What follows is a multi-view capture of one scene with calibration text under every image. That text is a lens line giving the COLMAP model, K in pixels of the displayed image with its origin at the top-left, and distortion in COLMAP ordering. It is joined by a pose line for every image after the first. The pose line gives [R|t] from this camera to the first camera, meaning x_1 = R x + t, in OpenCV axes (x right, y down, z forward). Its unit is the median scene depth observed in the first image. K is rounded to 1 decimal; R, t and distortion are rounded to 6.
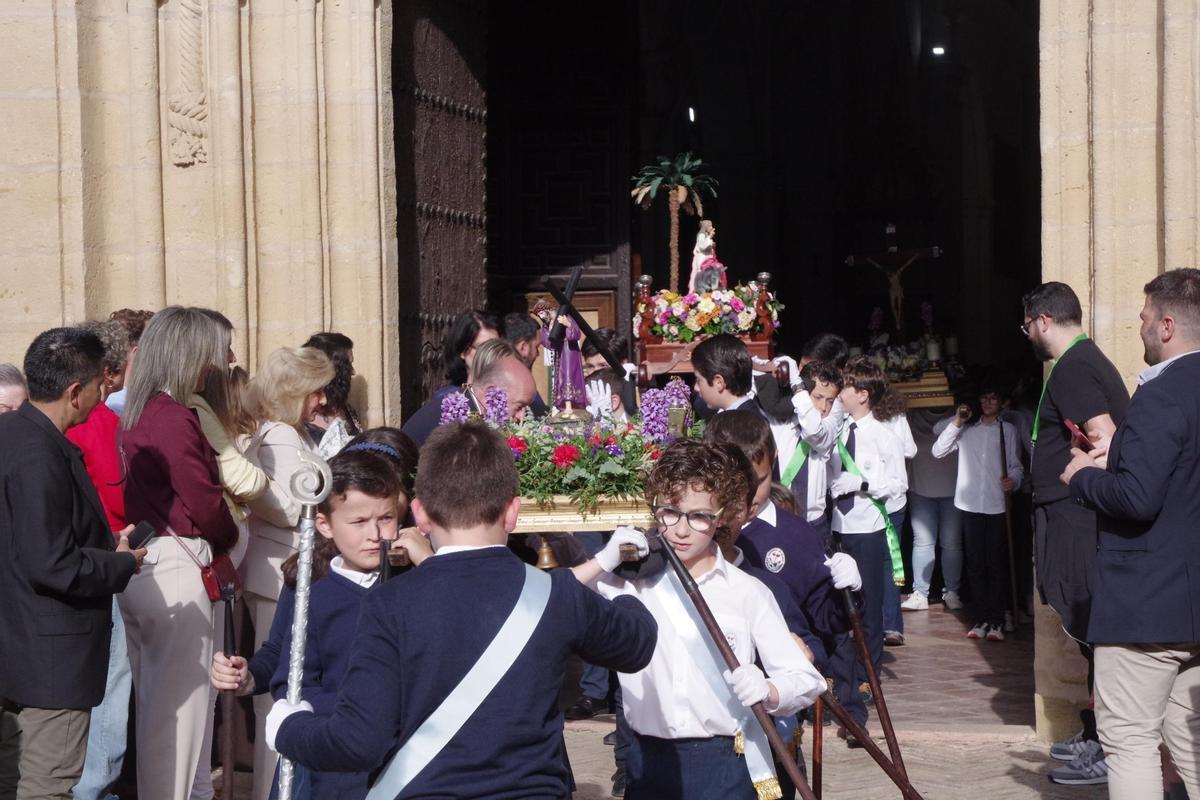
lens RADIAL K [[2478.1, 0, 600.0], [0, 2478.1, 400.0], [0, 0, 1]] dist [0.166588, 0.436419]
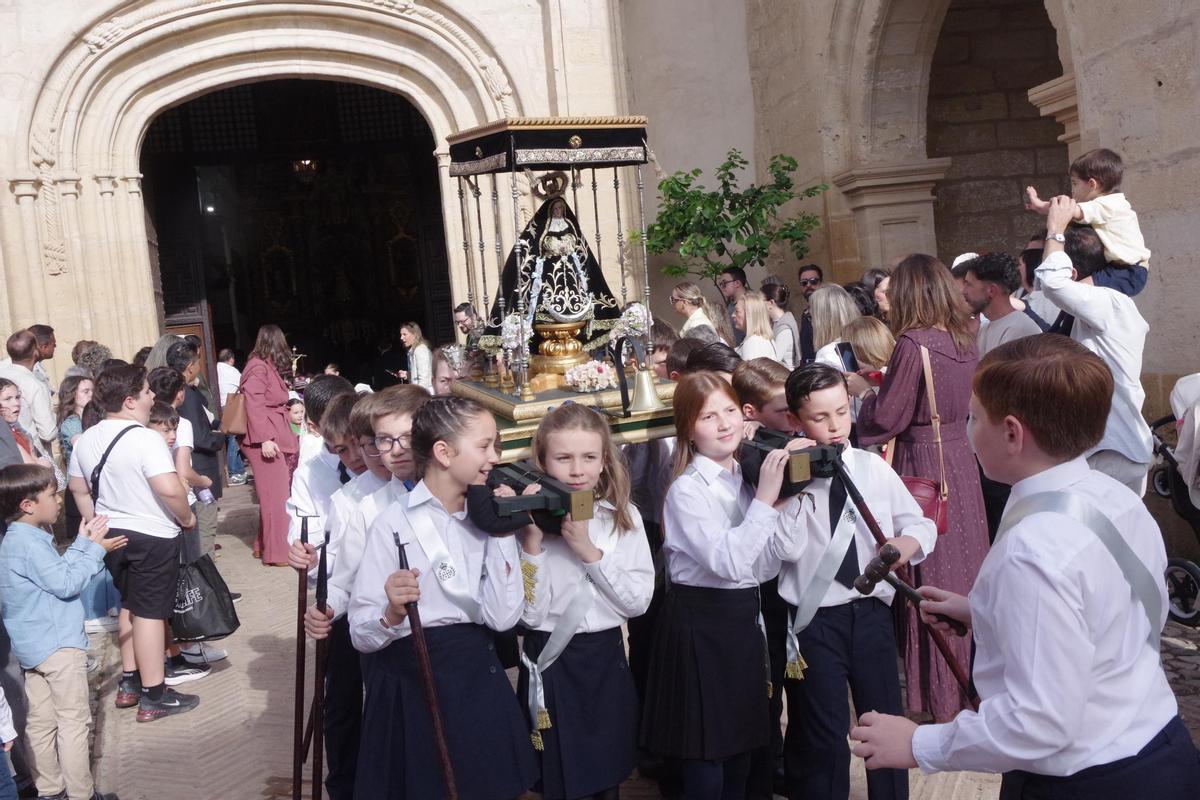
lens RADIAL K [[1173.0, 0, 604.8], [0, 1173.0, 393.1], [0, 0, 1]] dist [-0.063710, 0.088813]
pose [[0.871227, -0.098608, 0.480874, -0.243471], [0.088292, 0.995118, 0.044097, 0.003374], [-0.482875, 0.004039, 0.875680, -0.084580]]
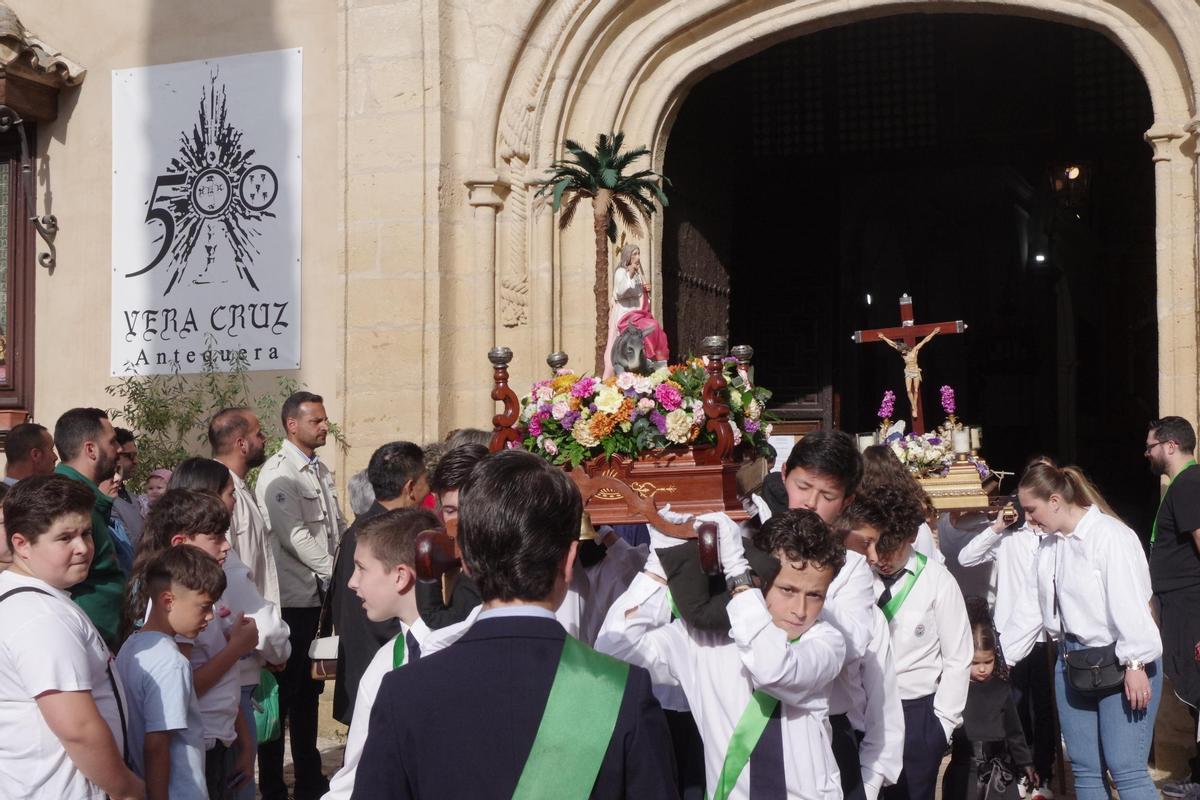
lens RADIAL K [[1636.5, 0, 600.0], [0, 1636.5, 400.0], [0, 0, 1]] dist [0.003335, 0.105298]
pose [[0.992614, 0.011730, -0.120751, -0.008038], [-0.018300, 0.998403, -0.053446, -0.005873], [0.119931, 0.055261, 0.991243, 0.111047]]
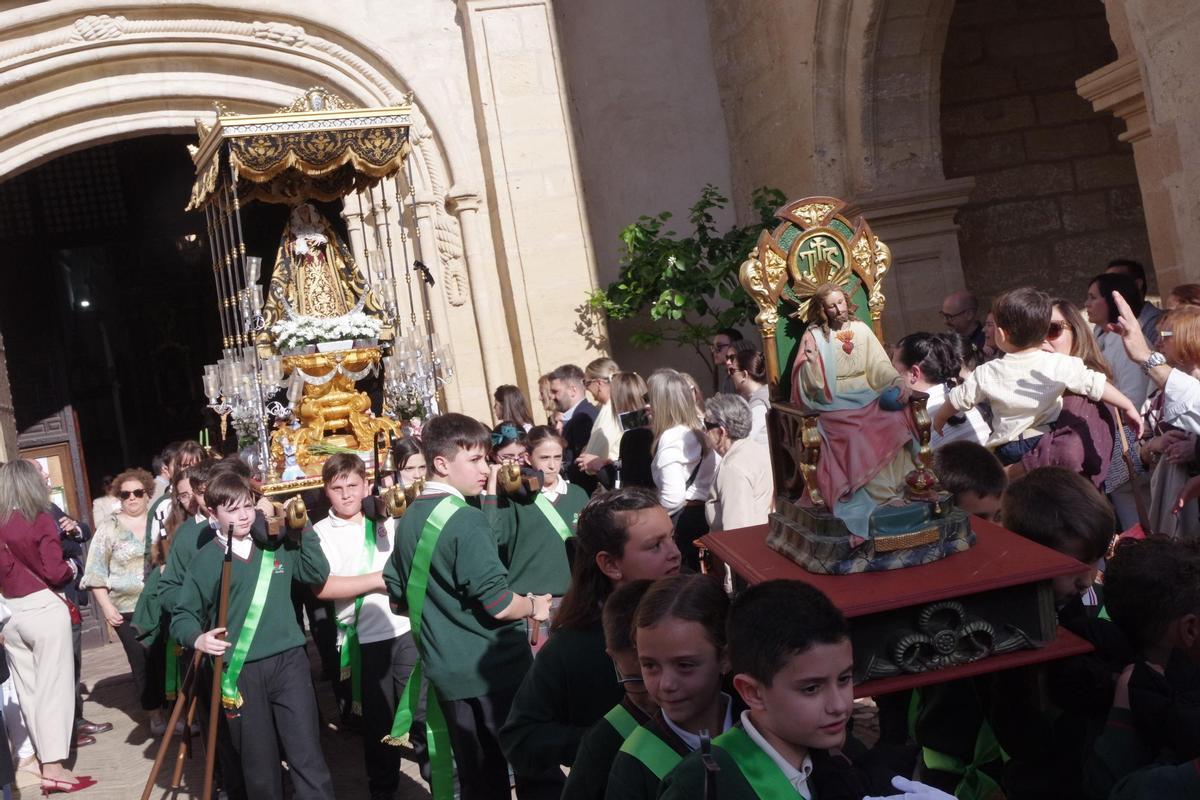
lens RADIAL K [[1364.1, 0, 607.6], [0, 1364.1, 394.0], [0, 0, 1]] dist [-0.033582, 0.057866]
pose [[0.847721, -0.125777, 0.515315, -0.214603], [0.158007, 0.987256, -0.018963, 0.000832], [-0.506363, 0.097498, 0.856791, -0.029148]]
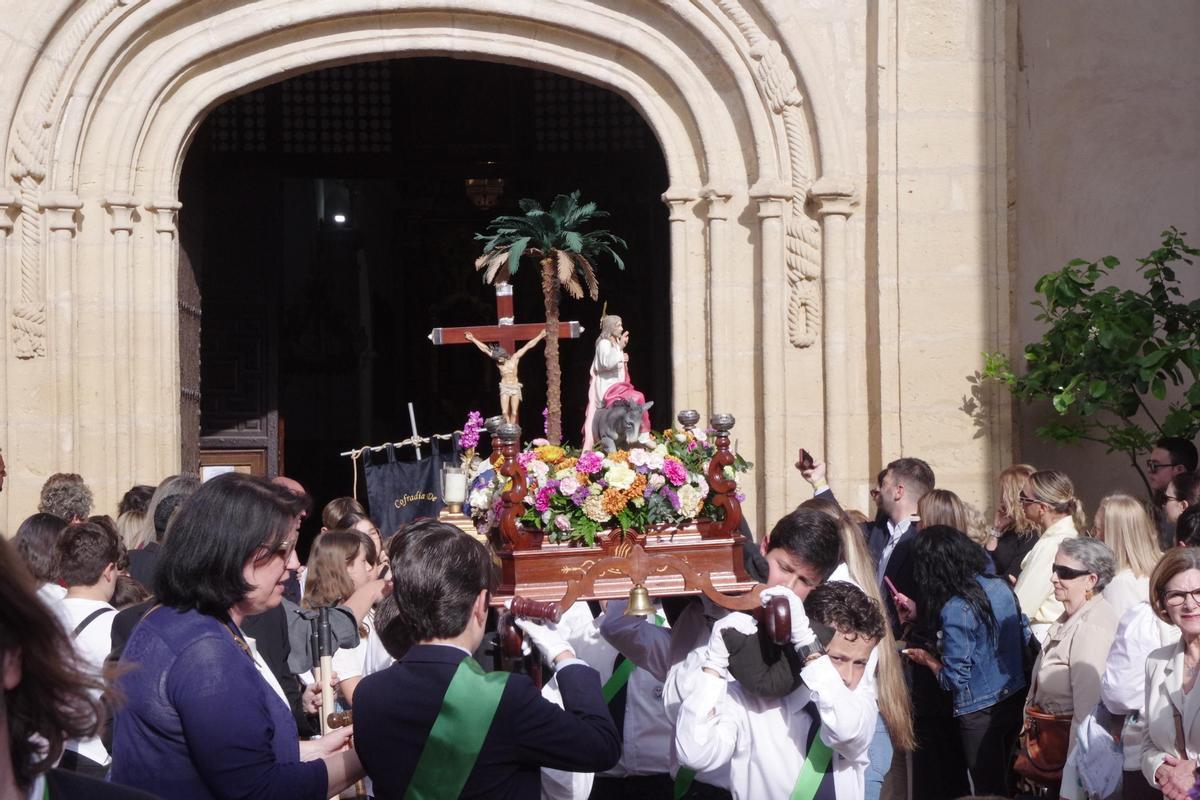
lens RADIAL K [[2470.0, 0, 600.0], [0, 2470.0, 400.0], [0, 0, 1]] dist [0.214808, -0.076312]
pose [[0.959166, 0.015783, 0.282403, -0.245713], [-0.000691, 0.998570, -0.053463, -0.003536], [-0.282842, 0.051084, 0.957805, -0.320030]]
